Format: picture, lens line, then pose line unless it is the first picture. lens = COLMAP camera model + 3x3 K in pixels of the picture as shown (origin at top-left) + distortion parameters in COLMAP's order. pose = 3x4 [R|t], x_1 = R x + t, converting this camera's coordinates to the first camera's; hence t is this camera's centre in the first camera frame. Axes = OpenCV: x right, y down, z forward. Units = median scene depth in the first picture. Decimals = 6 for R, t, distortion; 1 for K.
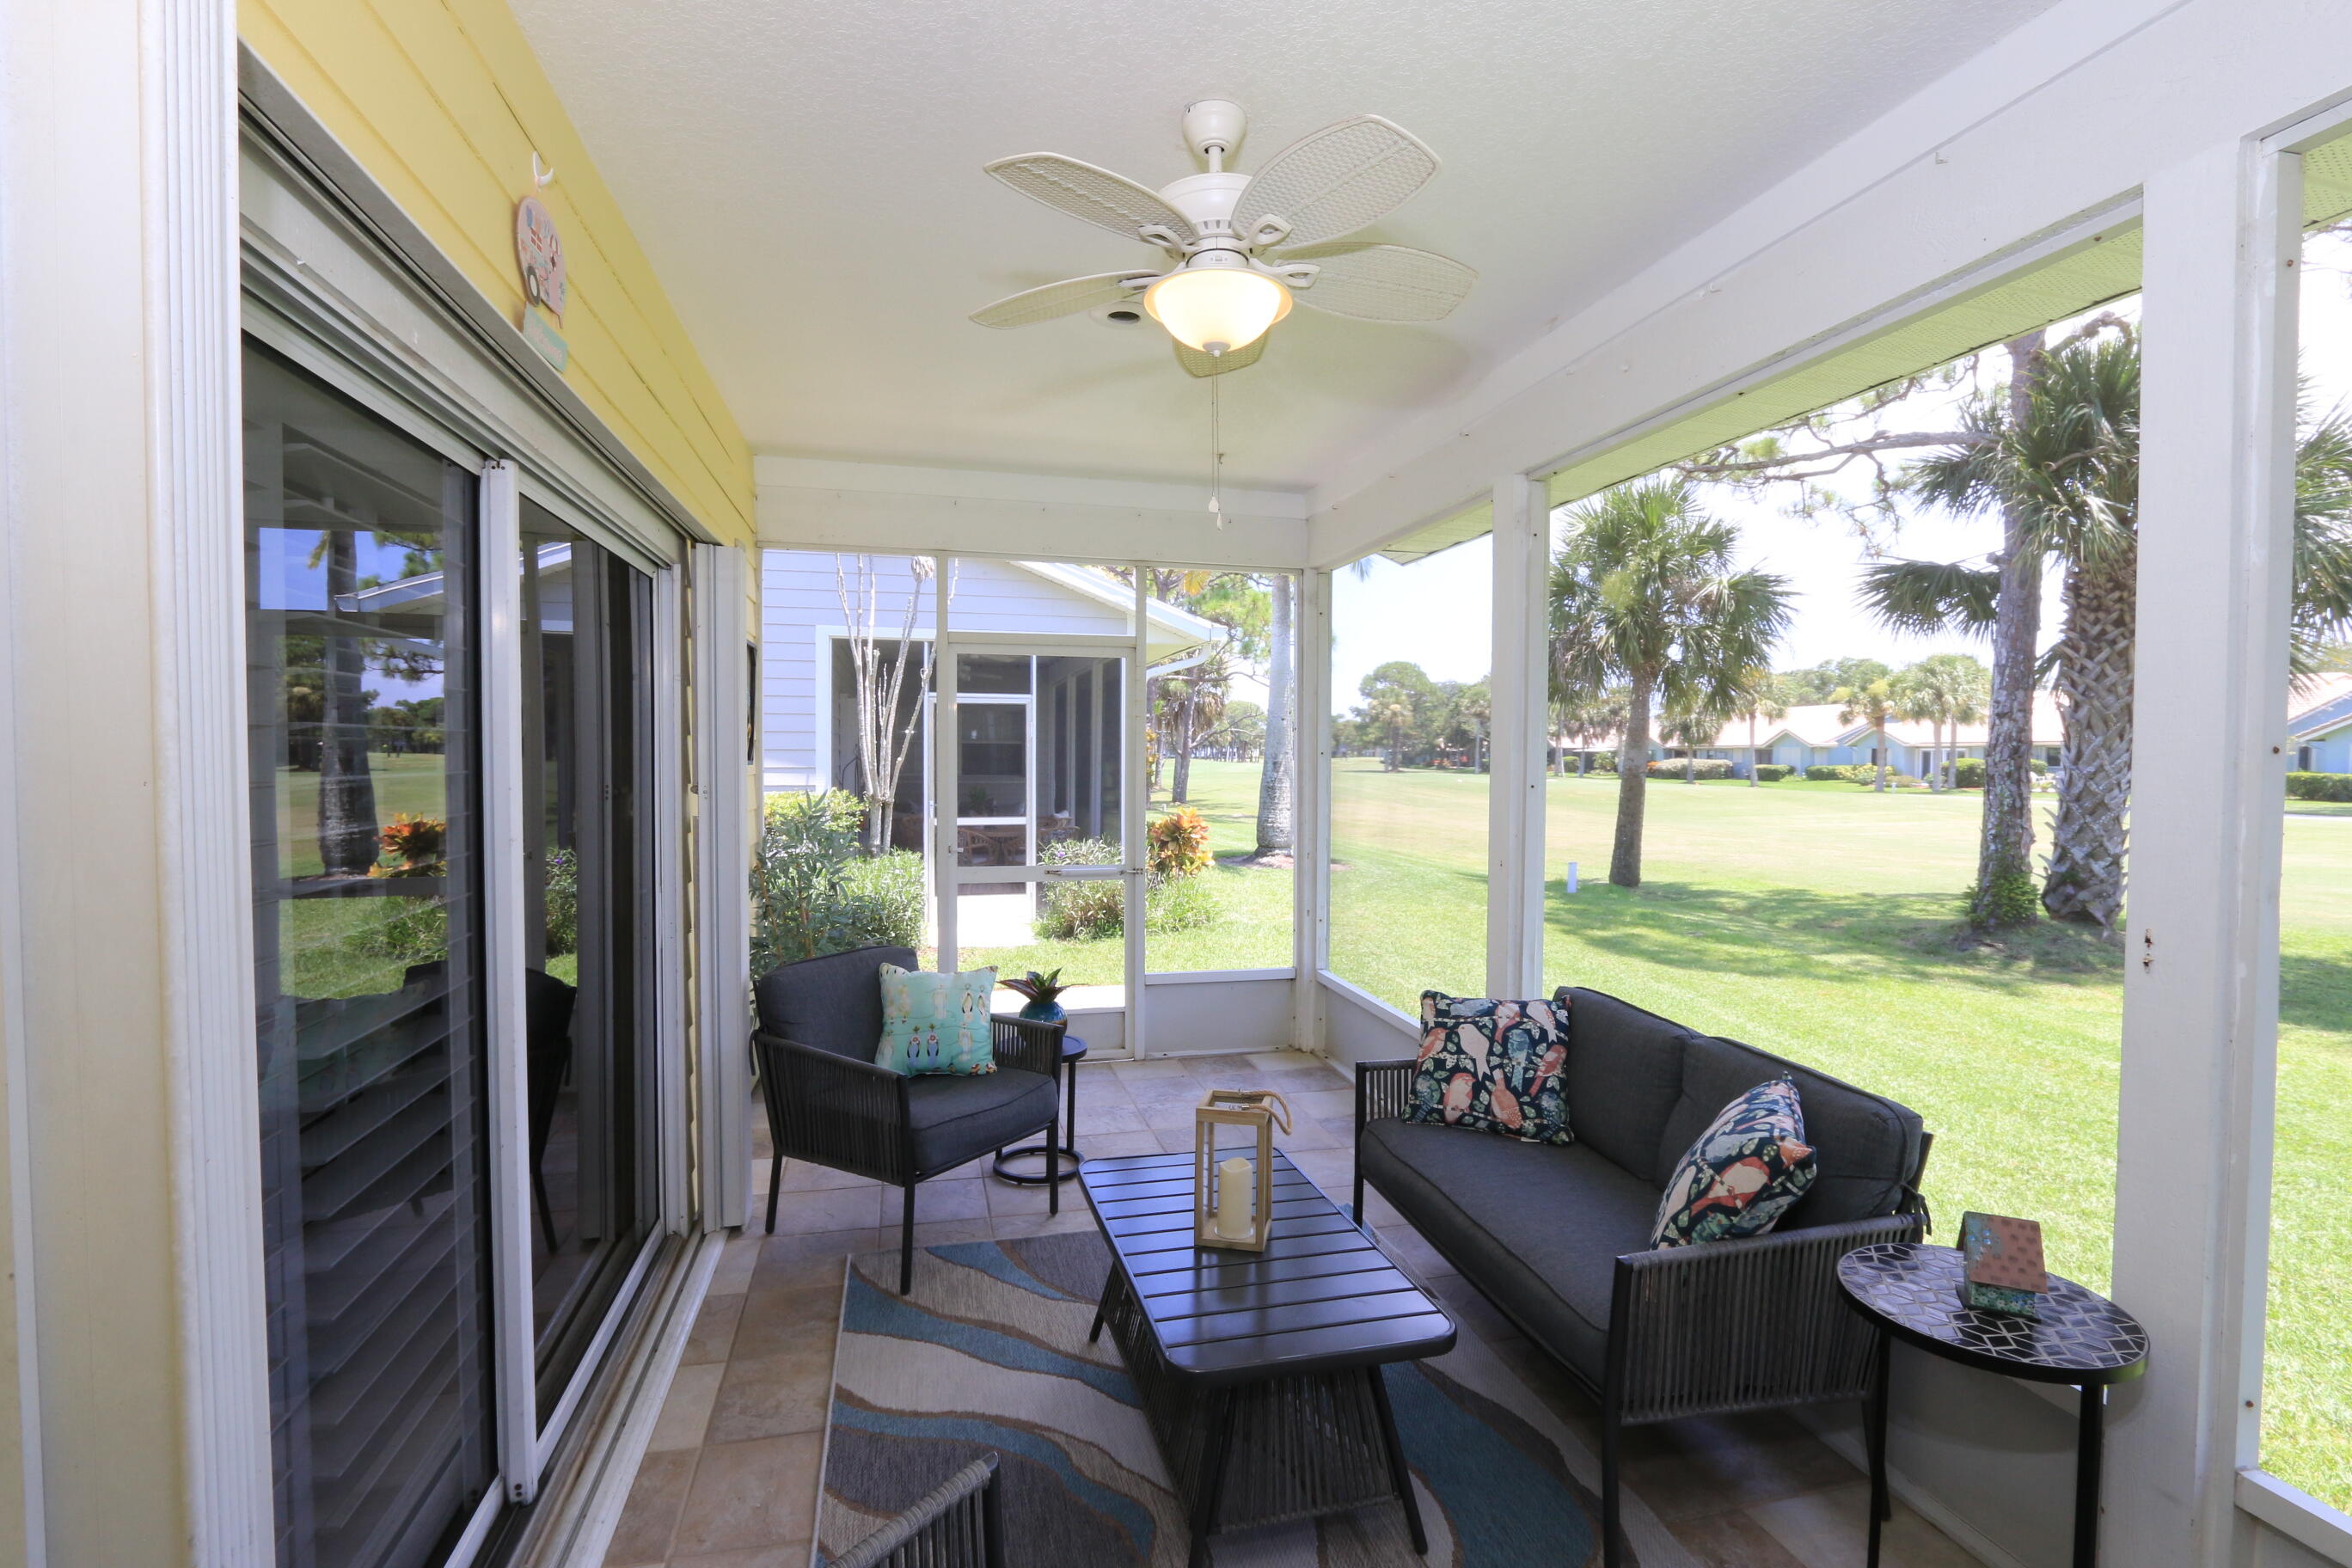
lens RADIAL K [[1079.4, 0, 1189.1], [0, 1079.4, 787.2], [0, 0, 1]] dist [-0.026963, 0.006851]
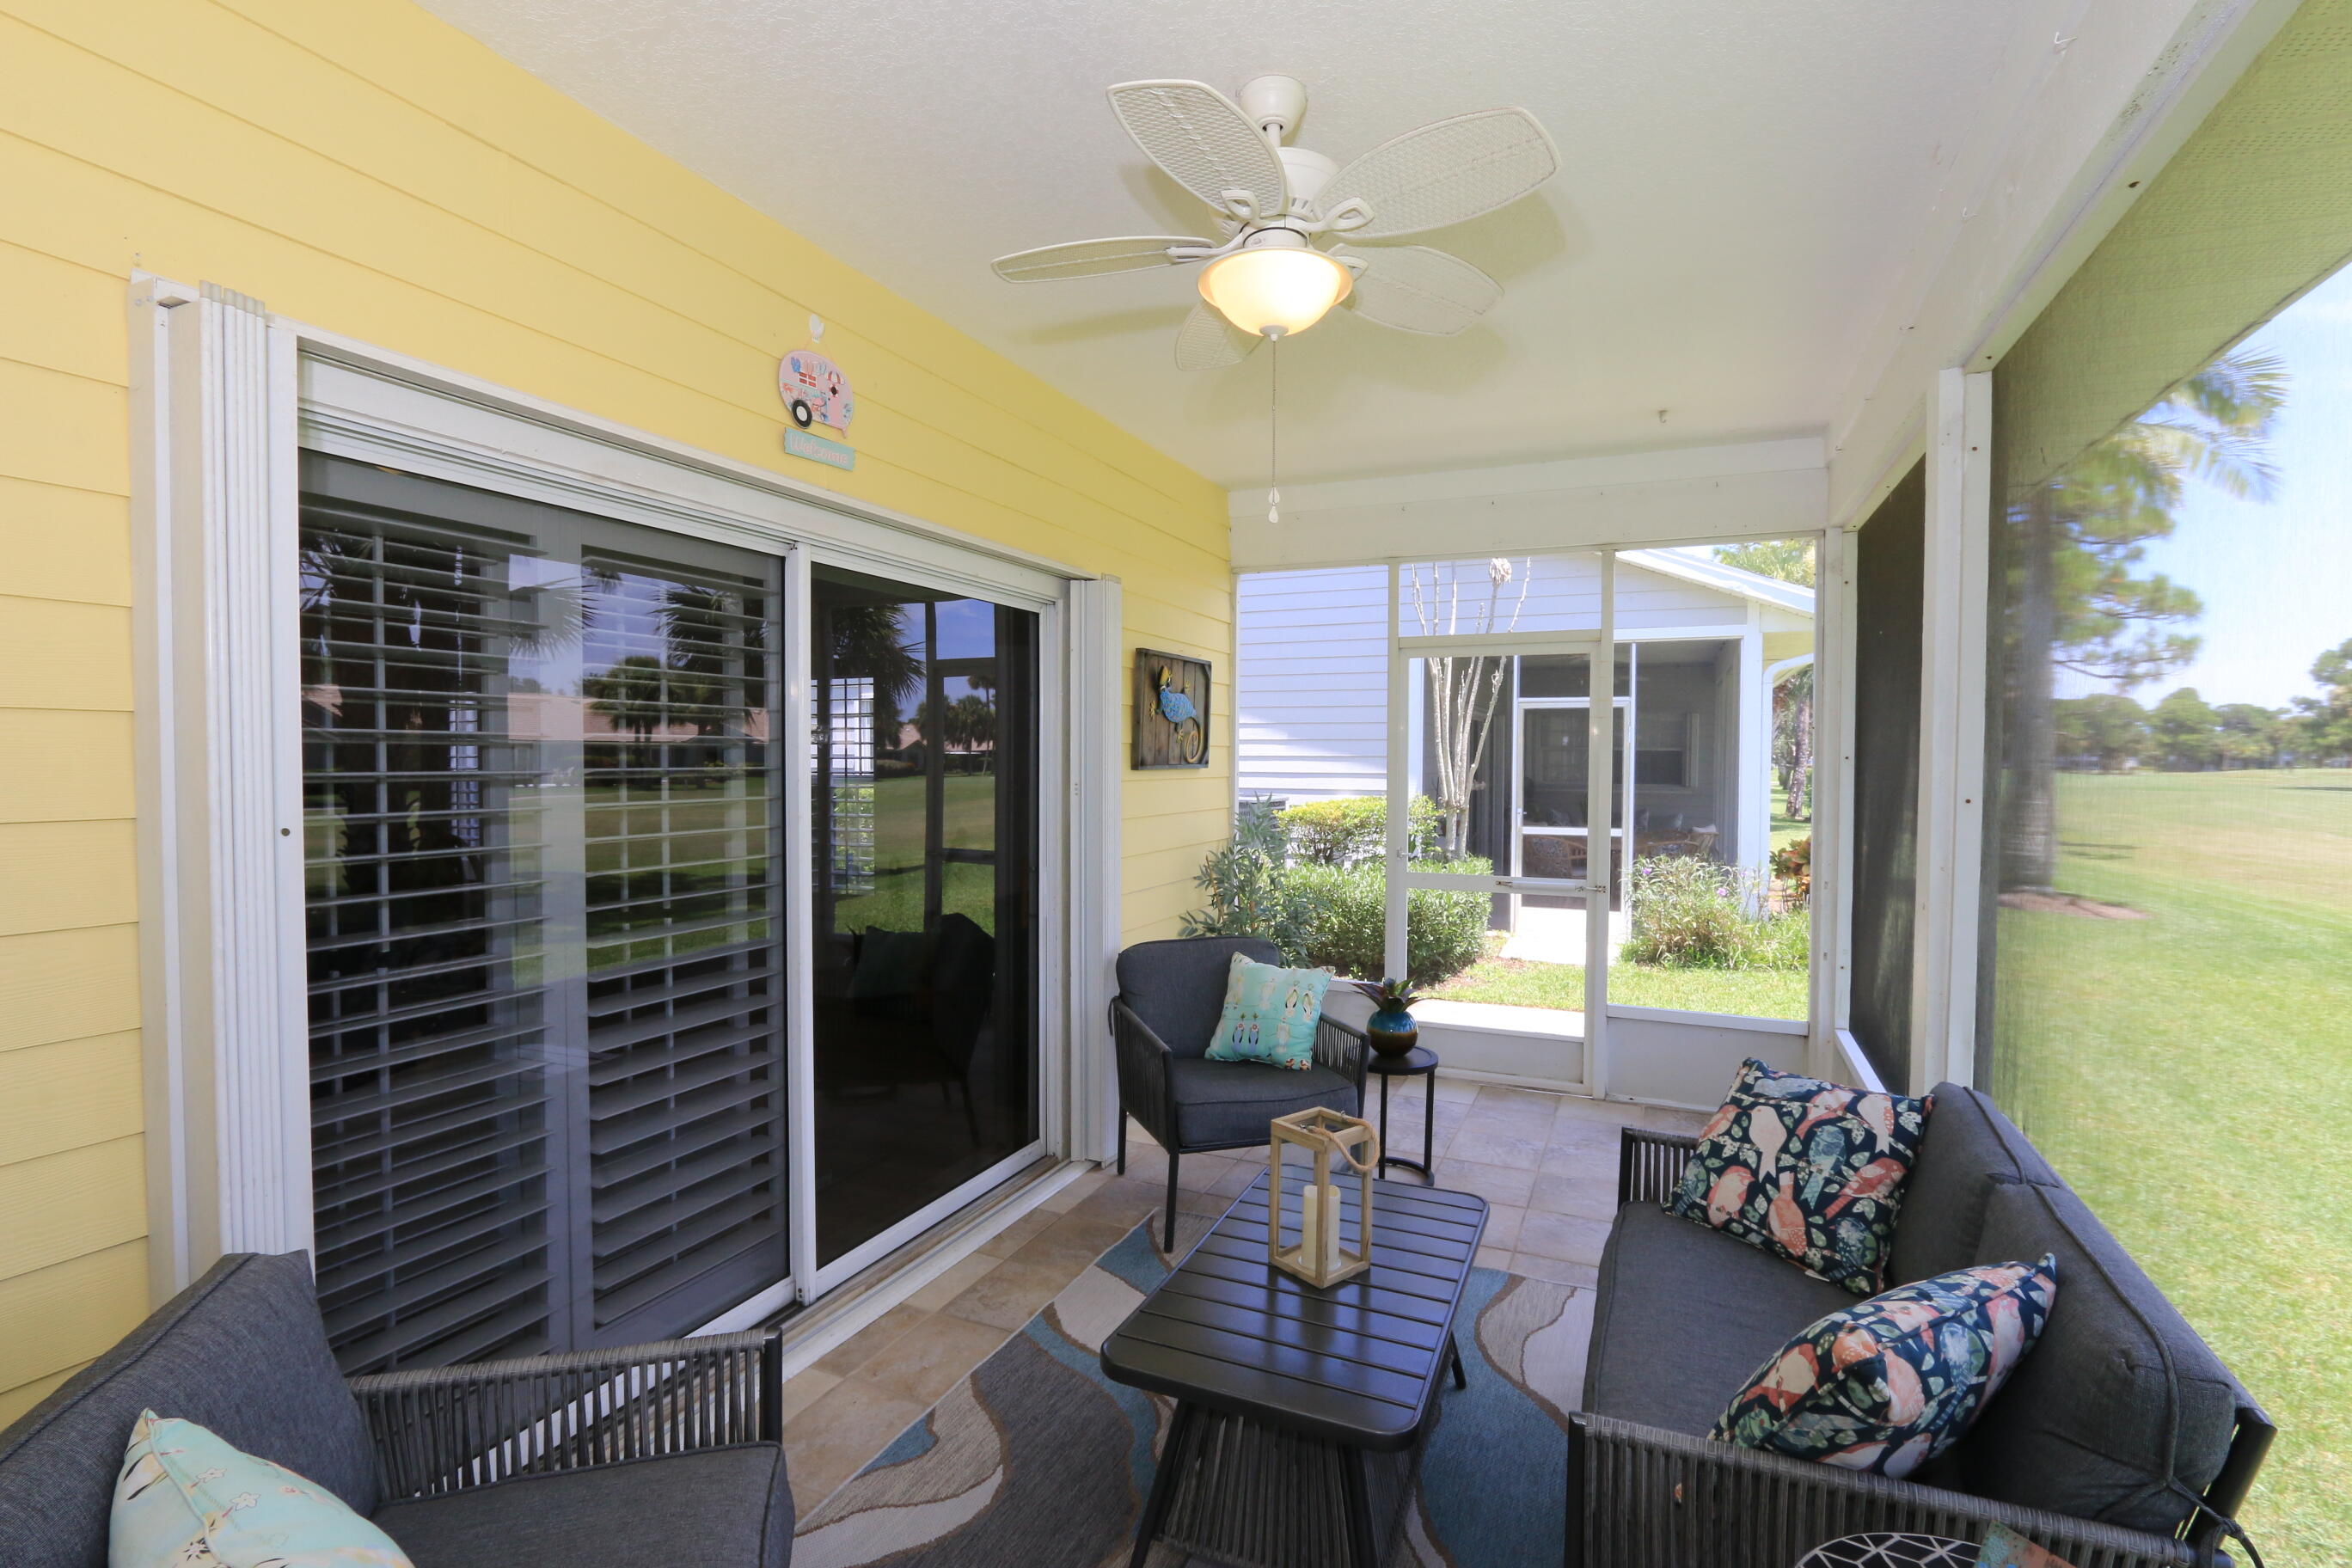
lens RADIAL K [[1079.4, 0, 1189.1], [0, 1079.4, 787.2], [0, 0, 1]] dist [-0.026963, 0.006851]
pose [[0.786006, 0.014731, -0.618043, 0.407044], [-0.019792, 0.999803, -0.001341, 0.001476], [0.617902, 0.013287, 0.786143, 0.144377]]
